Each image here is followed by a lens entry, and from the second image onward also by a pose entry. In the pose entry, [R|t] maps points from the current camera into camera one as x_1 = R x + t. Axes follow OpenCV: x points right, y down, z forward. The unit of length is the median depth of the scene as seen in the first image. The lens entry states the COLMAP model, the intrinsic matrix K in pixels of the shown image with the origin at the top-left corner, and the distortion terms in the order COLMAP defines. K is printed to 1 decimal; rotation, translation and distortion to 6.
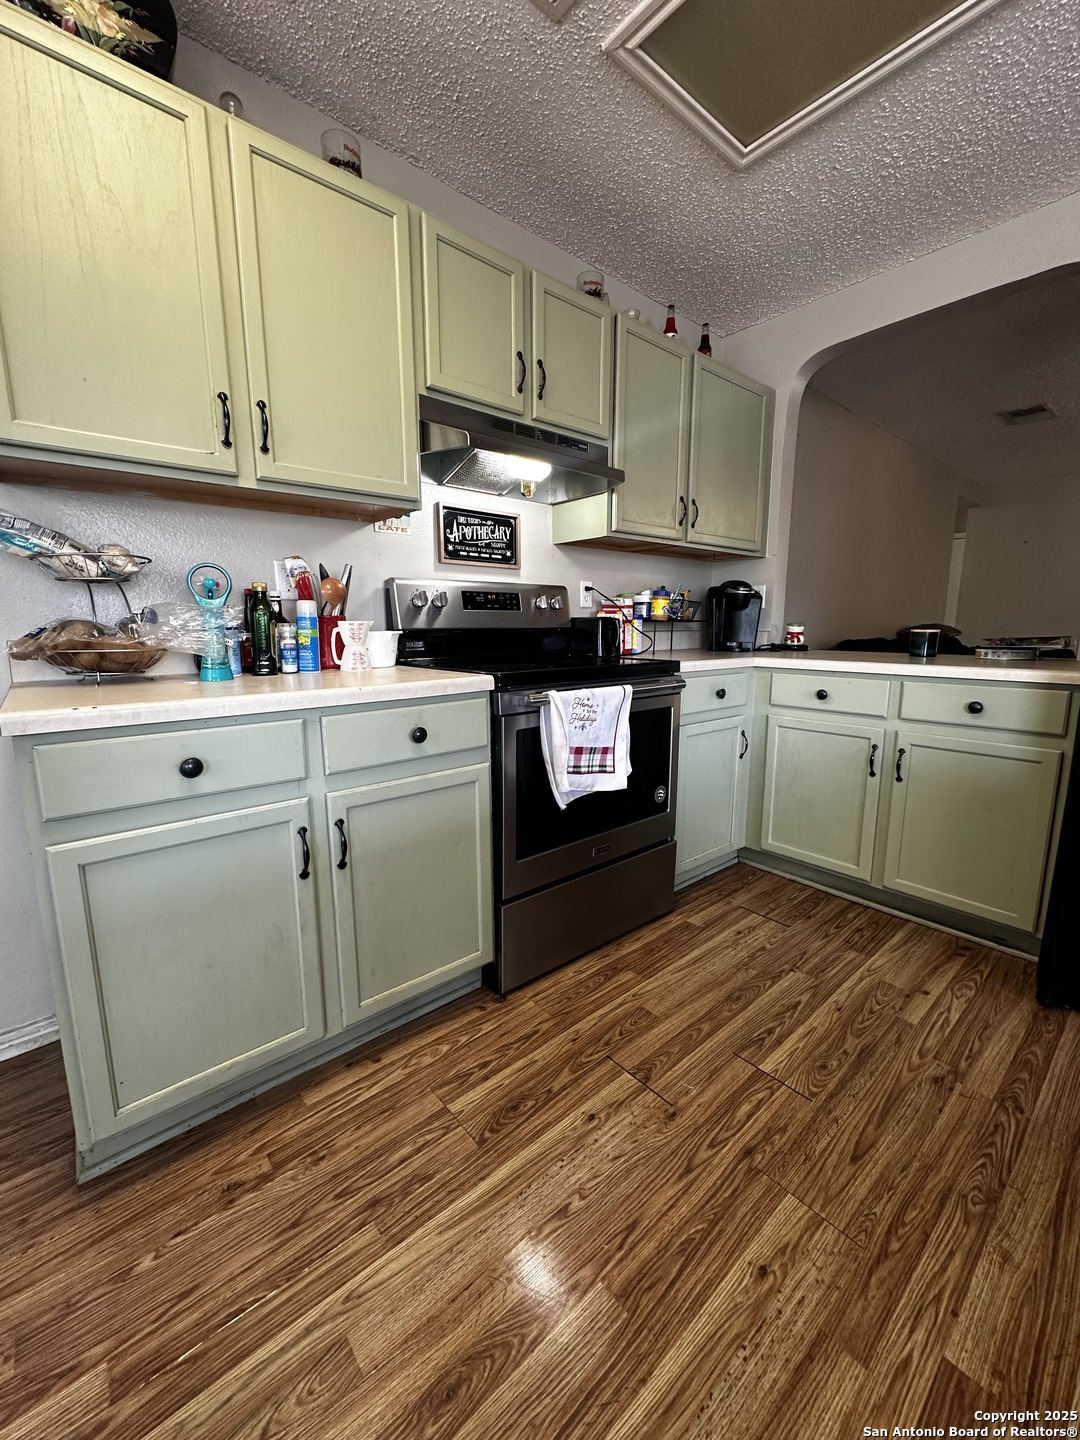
lens RADIAL K [[574.6, 0, 540.8], [0, 574.6, 721.6], [0, 0, 1]] dist [-0.001211, 0.000804]
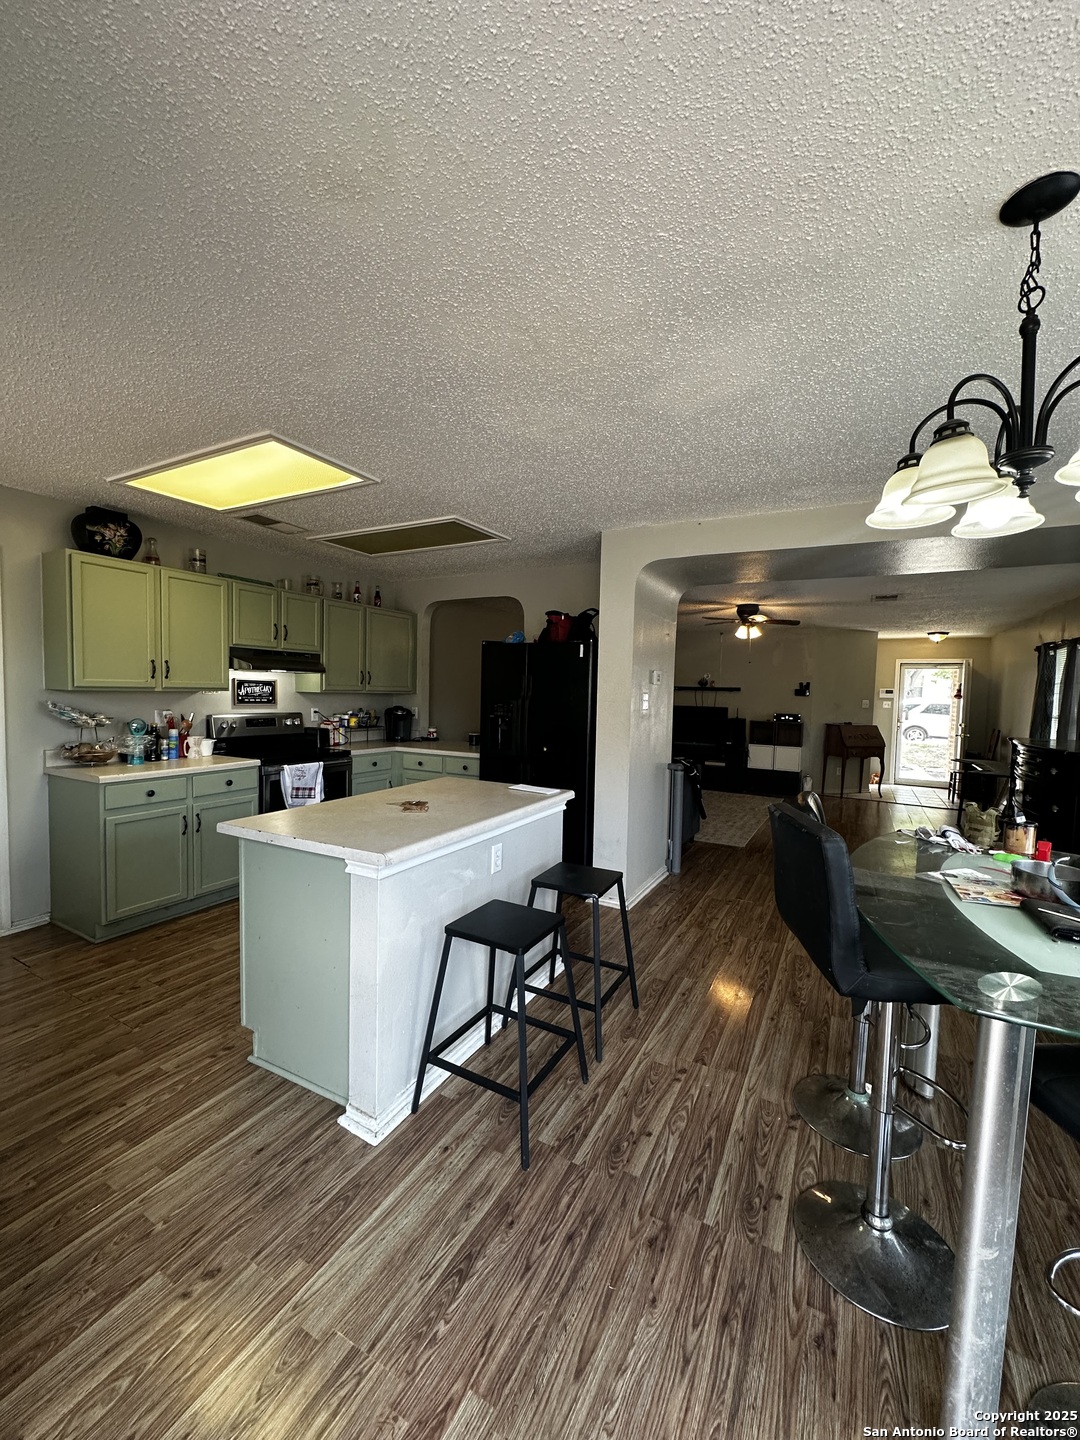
lens RADIAL K [[574.6, 0, 540.8], [0, 574.6, 721.6], [0, 0, 1]] dist [-0.001211, 0.000804]
pose [[0.936309, 0.003997, 0.351154, 0.168302], [0.036590, 0.993382, -0.108870, 0.067621], [-0.349266, 0.114785, 0.929967, -1.643970]]
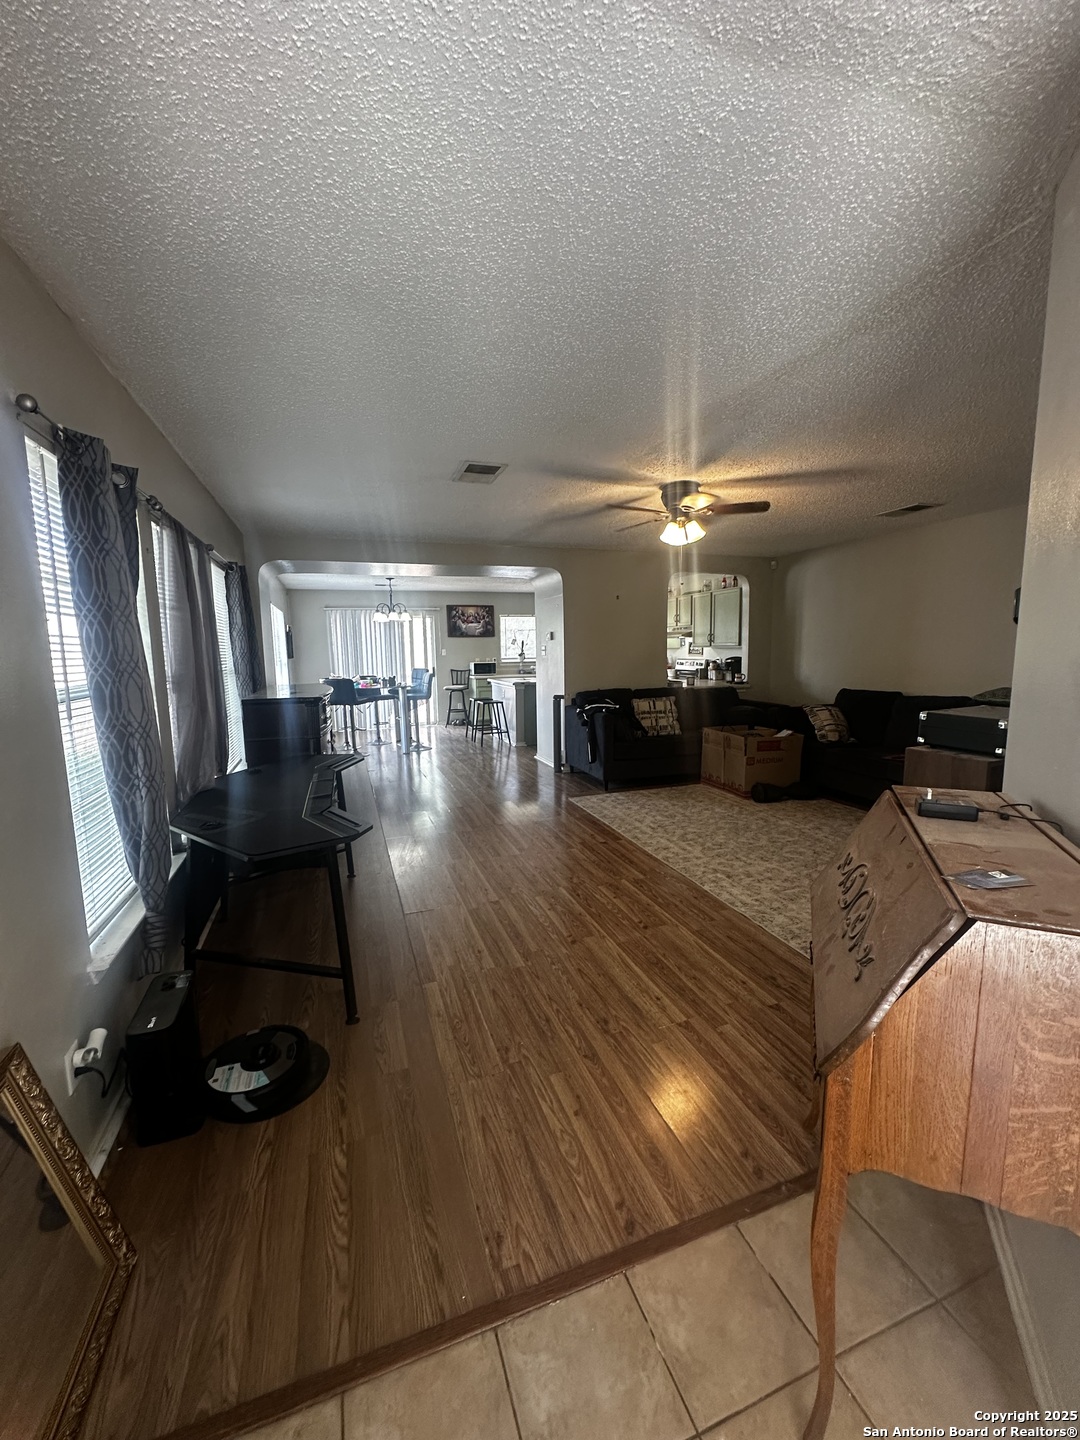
lens RADIAL K [[574.6, 0, 540.8], [0, 574.6, 721.6], [0, 0, 1]] dist [-0.001211, 0.000804]
pose [[-0.357938, 0.126433, -0.925146, 5.284113], [-0.144260, 0.971406, 0.188569, -0.537910], [0.922534, 0.200958, -0.329464, 1.816525]]
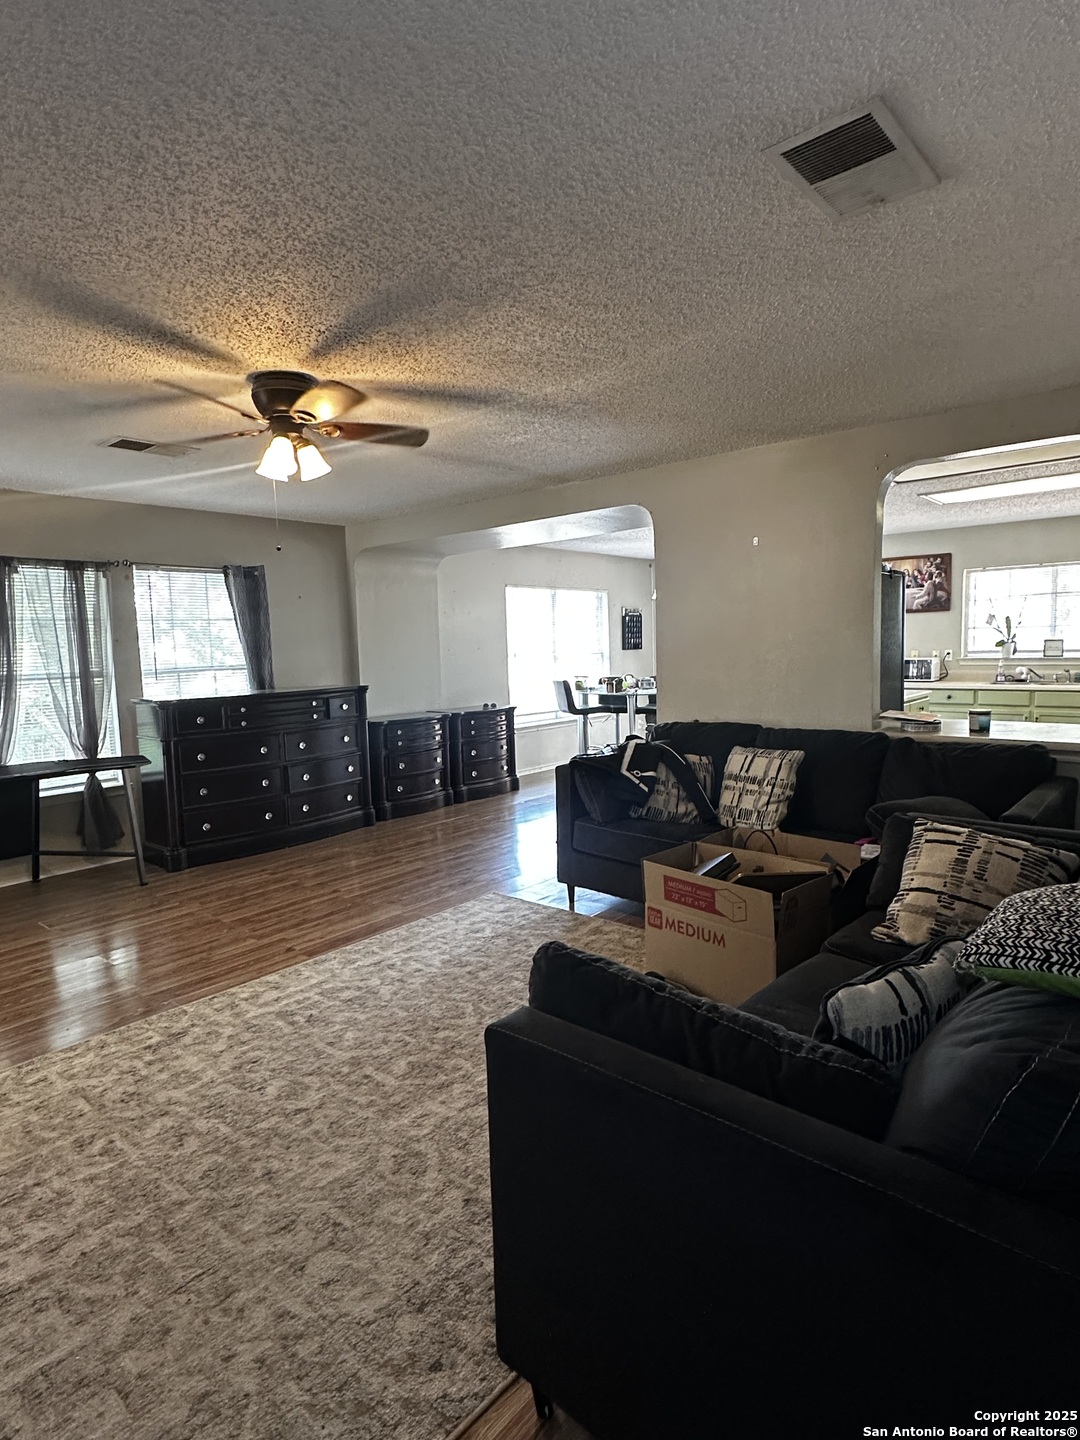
lens RADIAL K [[807.3, 0, 536.7], [0, 807.3, 725.1], [0, 0, 1]] dist [-0.005602, 0.000152]
pose [[-0.988133, 0.042369, -0.147641, 2.577390], [0.000960, 0.962887, 0.269902, -0.826608], [0.153597, 0.266557, -0.951502, 3.462722]]
